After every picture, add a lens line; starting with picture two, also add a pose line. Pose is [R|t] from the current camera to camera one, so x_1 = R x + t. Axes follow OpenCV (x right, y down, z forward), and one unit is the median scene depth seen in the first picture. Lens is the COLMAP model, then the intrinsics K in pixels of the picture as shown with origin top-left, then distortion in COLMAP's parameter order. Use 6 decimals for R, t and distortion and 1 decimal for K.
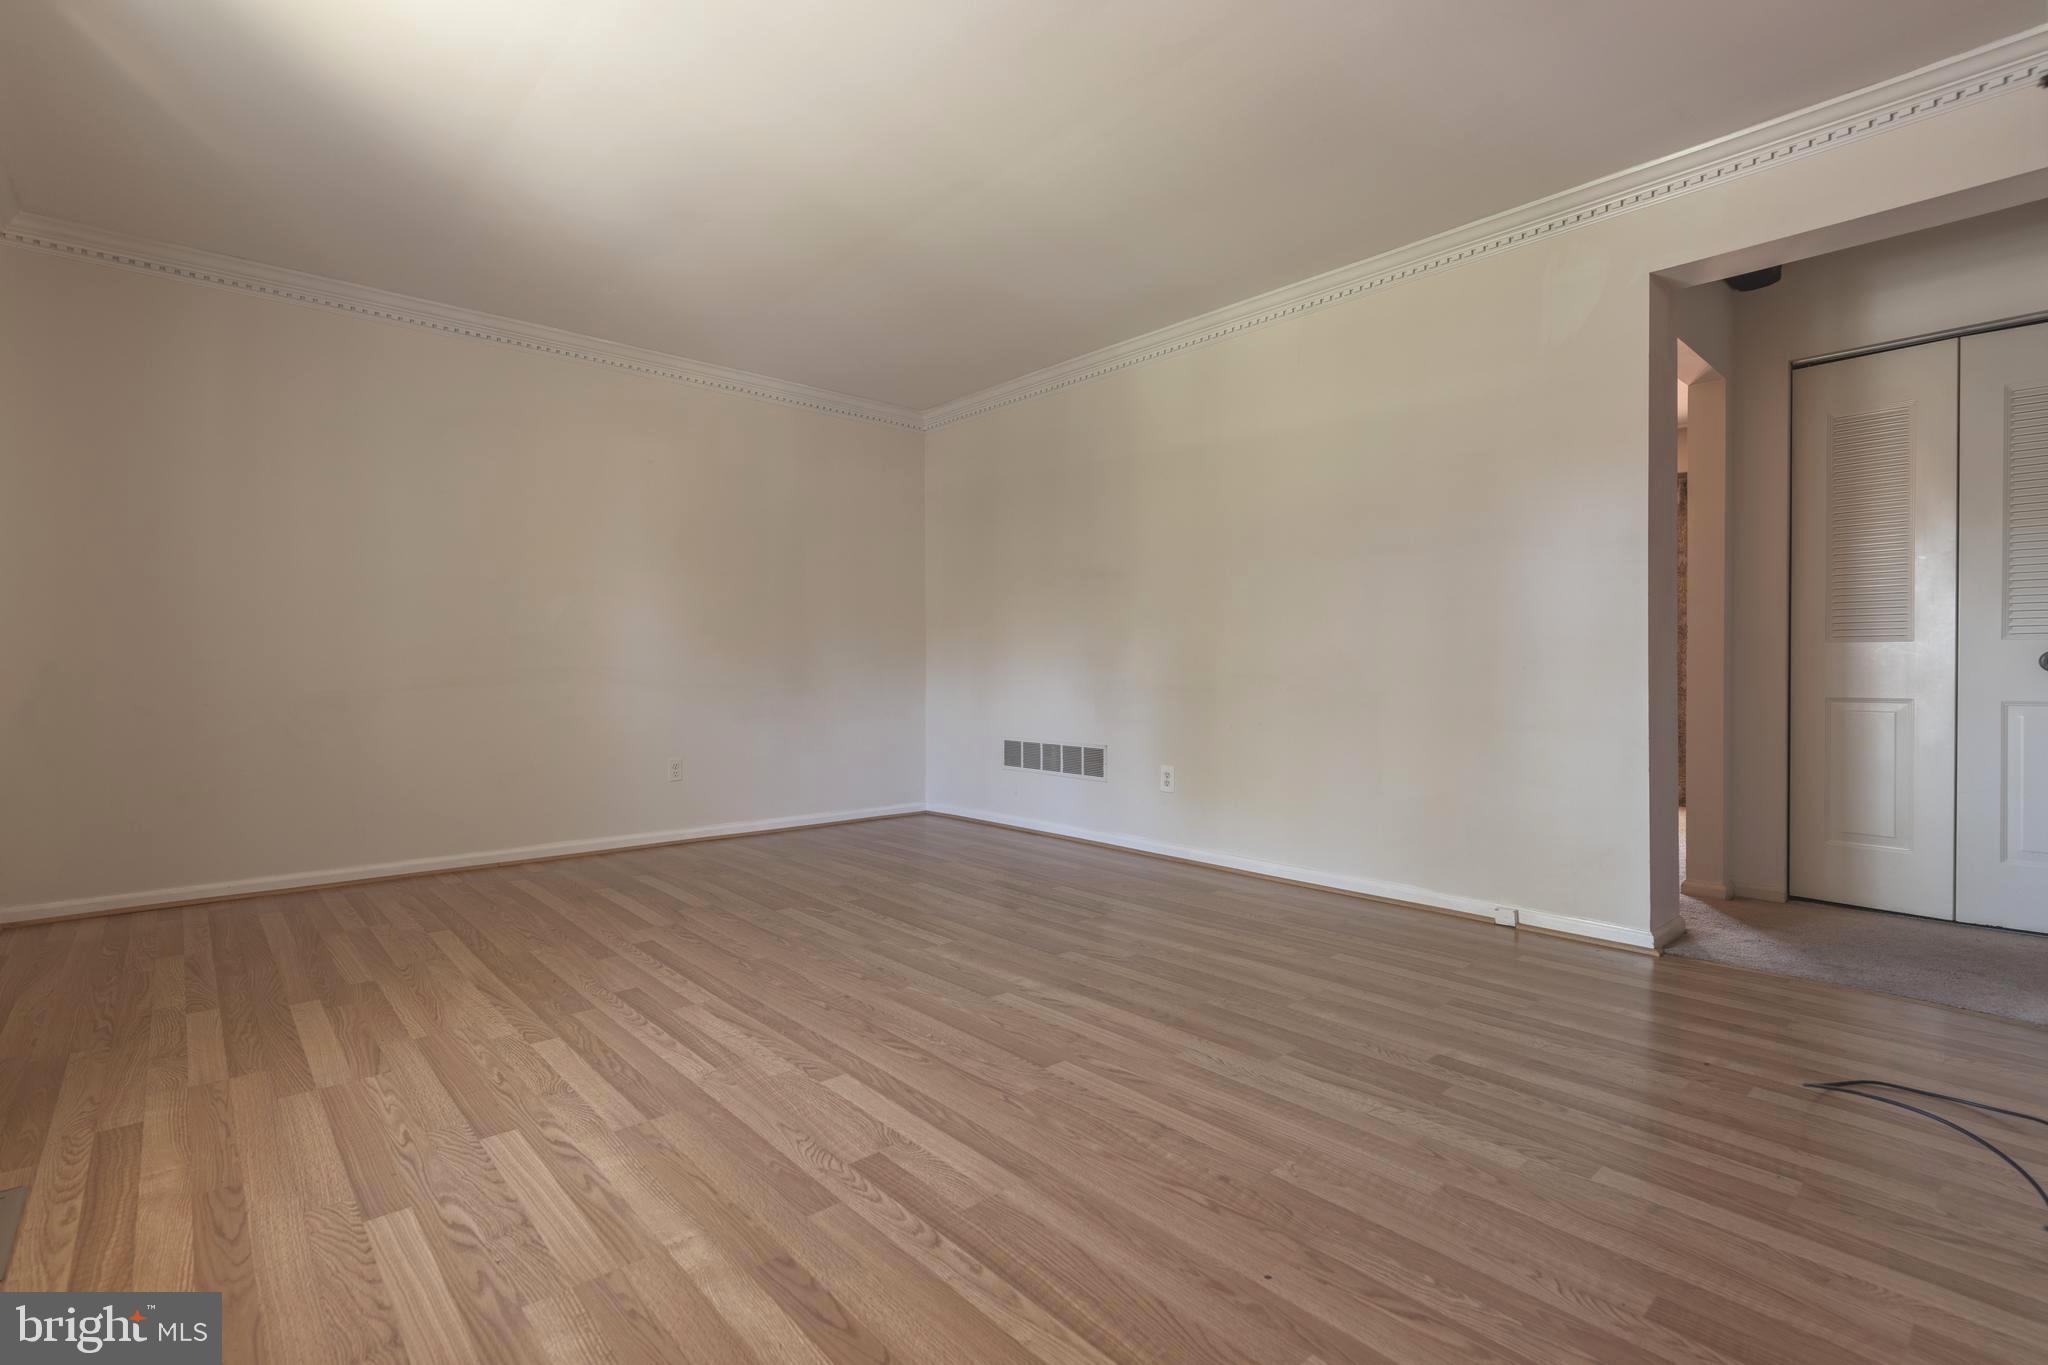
lens RADIAL K [[927.5, 0, 1024.6], [0, 927.5, 683.0], [0, 0, 1]] dist [0.000855, -0.000193]
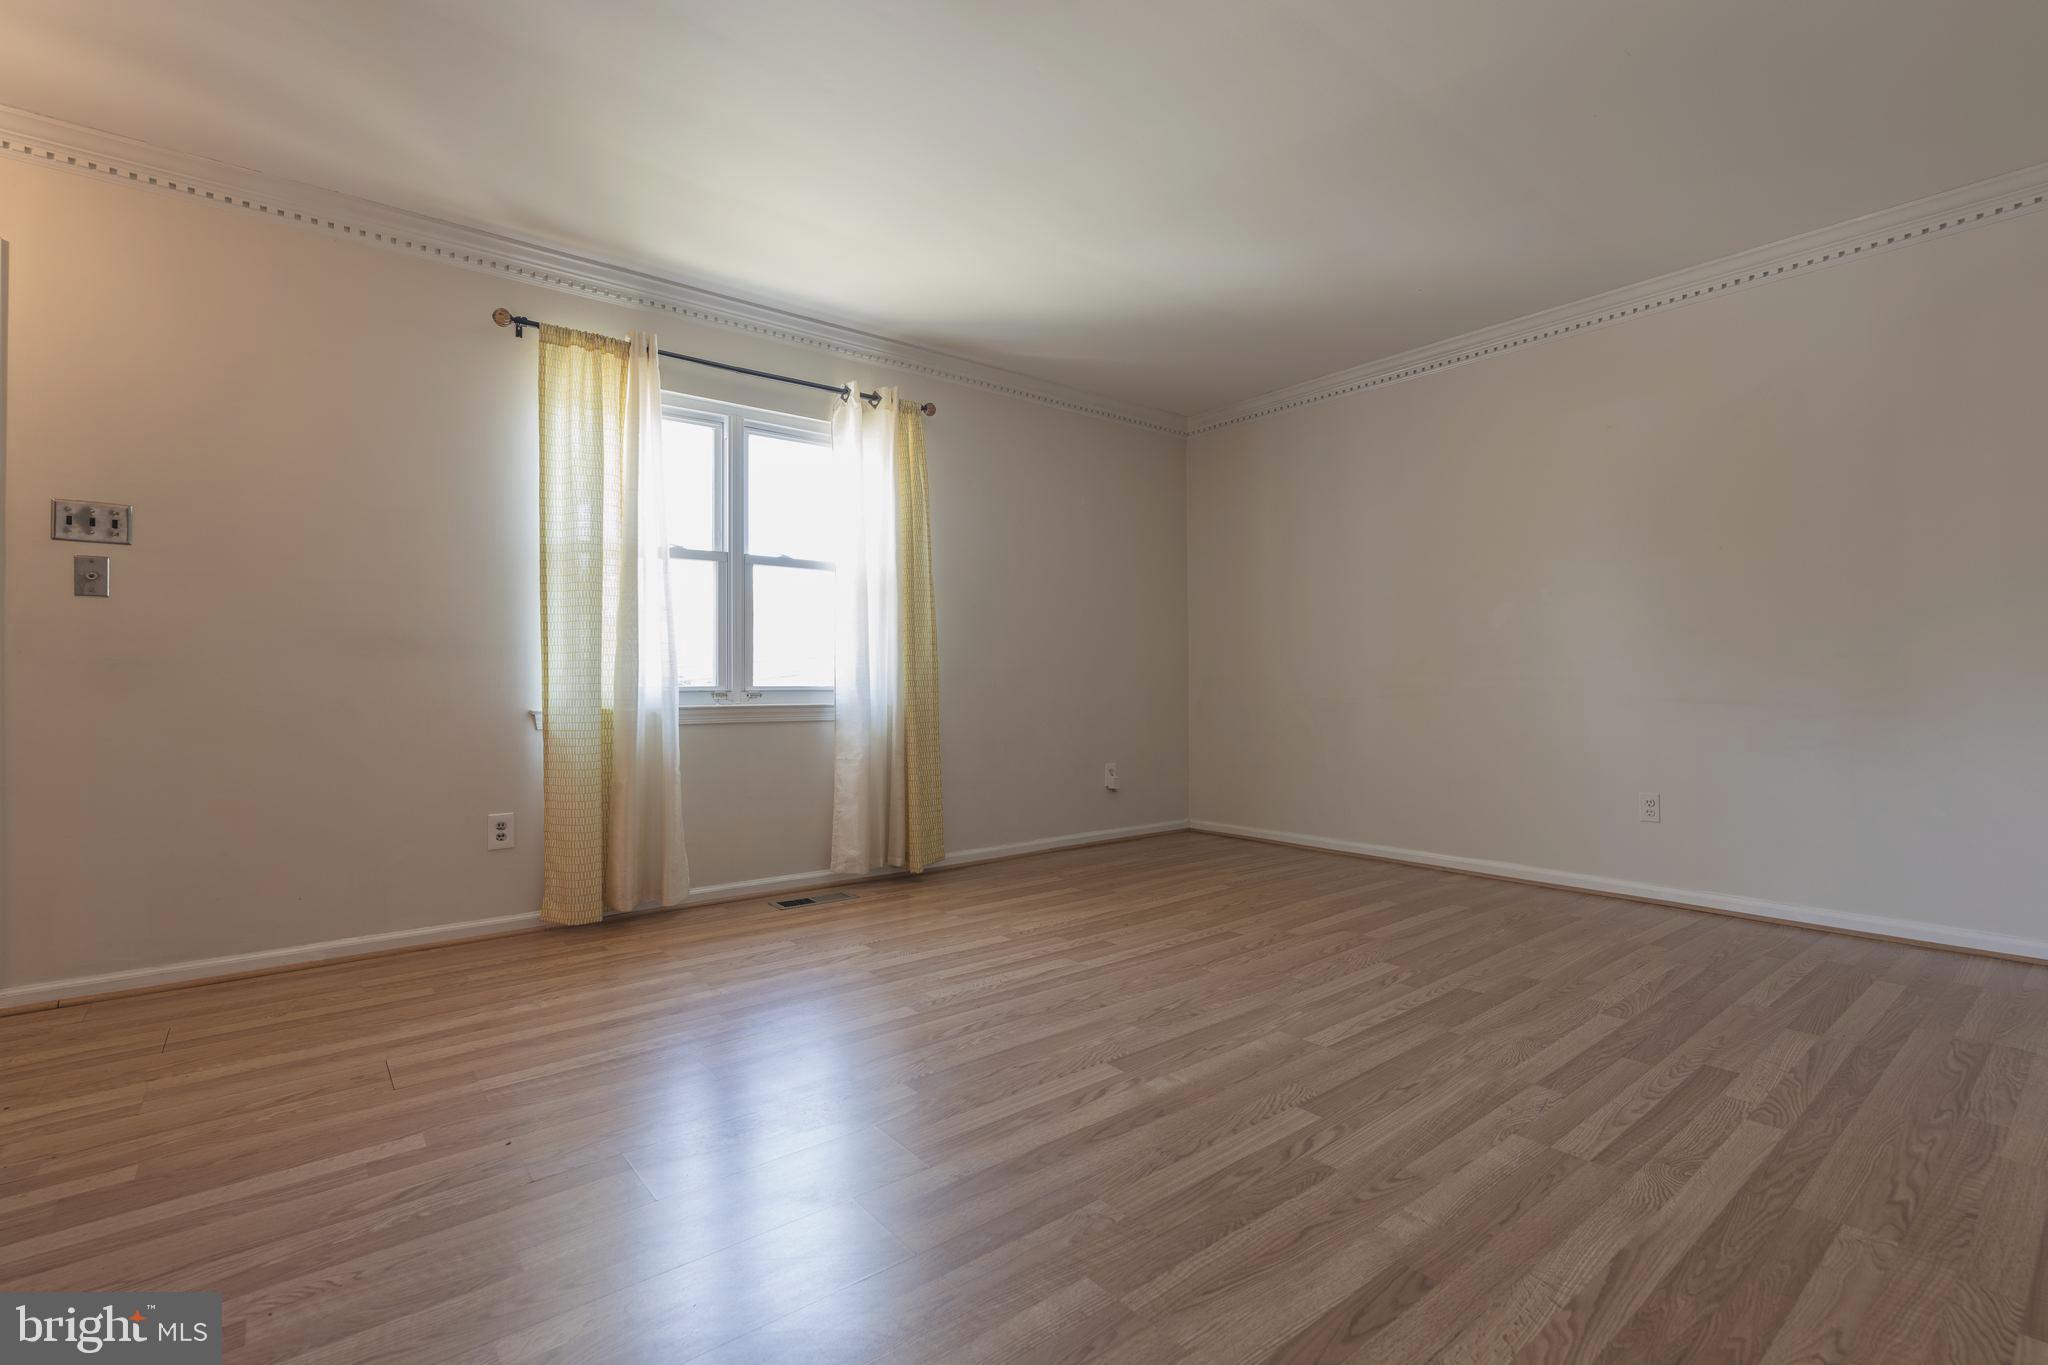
lens RADIAL K [[937.9, 0, 1022.3], [0, 937.9, 684.1], [0, 0, 1]] dist [0.005051, 0.000589]
pose [[-0.057022, 0.000571, -0.998373, 0.827638], [-0.005962, 0.999982, 0.000913, -0.015340], [0.998355, 0.006005, -0.057018, 0.952945]]
